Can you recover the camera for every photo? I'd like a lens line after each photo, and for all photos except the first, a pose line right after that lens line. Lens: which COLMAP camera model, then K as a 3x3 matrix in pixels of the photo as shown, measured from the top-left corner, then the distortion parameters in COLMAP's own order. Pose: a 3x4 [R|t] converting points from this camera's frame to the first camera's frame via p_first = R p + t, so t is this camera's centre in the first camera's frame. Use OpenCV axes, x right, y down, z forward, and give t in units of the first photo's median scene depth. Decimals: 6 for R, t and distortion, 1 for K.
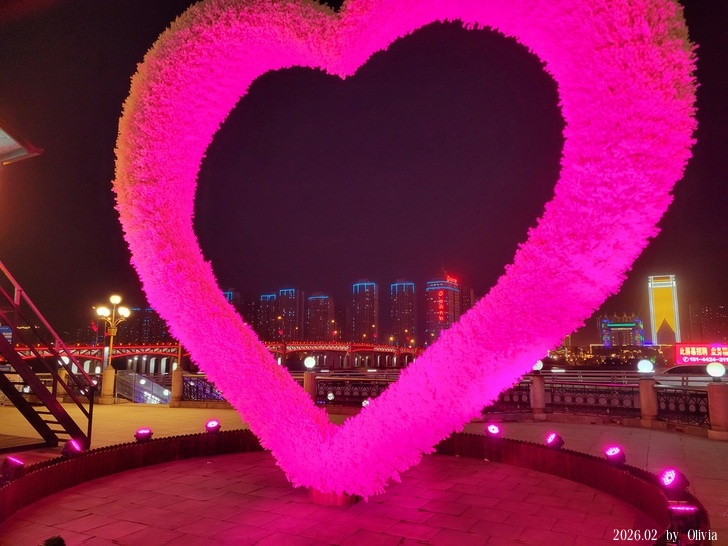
lens RADIAL K [[527.3, 0, 350.9], [0, 527.3, 273.5], [0, 0, 1]] dist [0.063031, -0.003152]
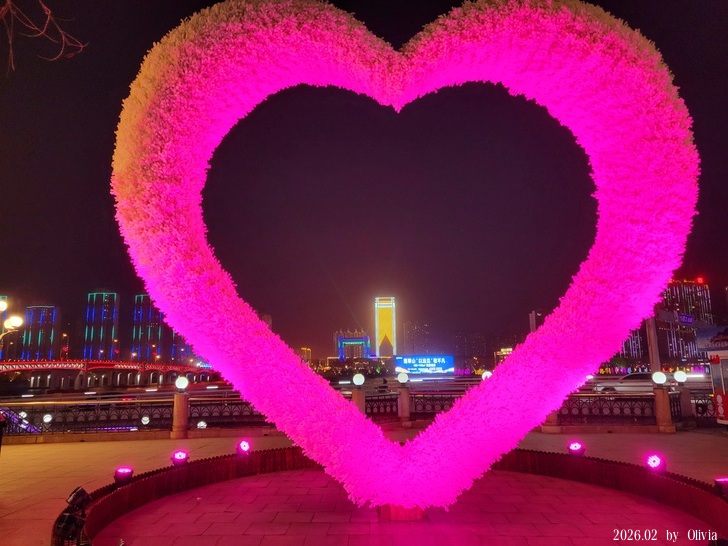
lens RADIAL K [[527.3, 0, 350.9], [0, 527.3, 273.5], [0, 0, 1]] dist [0.063031, -0.003152]
pose [[0.896194, 0.062836, 0.439191, -0.507682], [-0.050851, 0.997944, -0.039014, 0.001188], [-0.440739, 0.012631, 0.897546, 0.088784]]
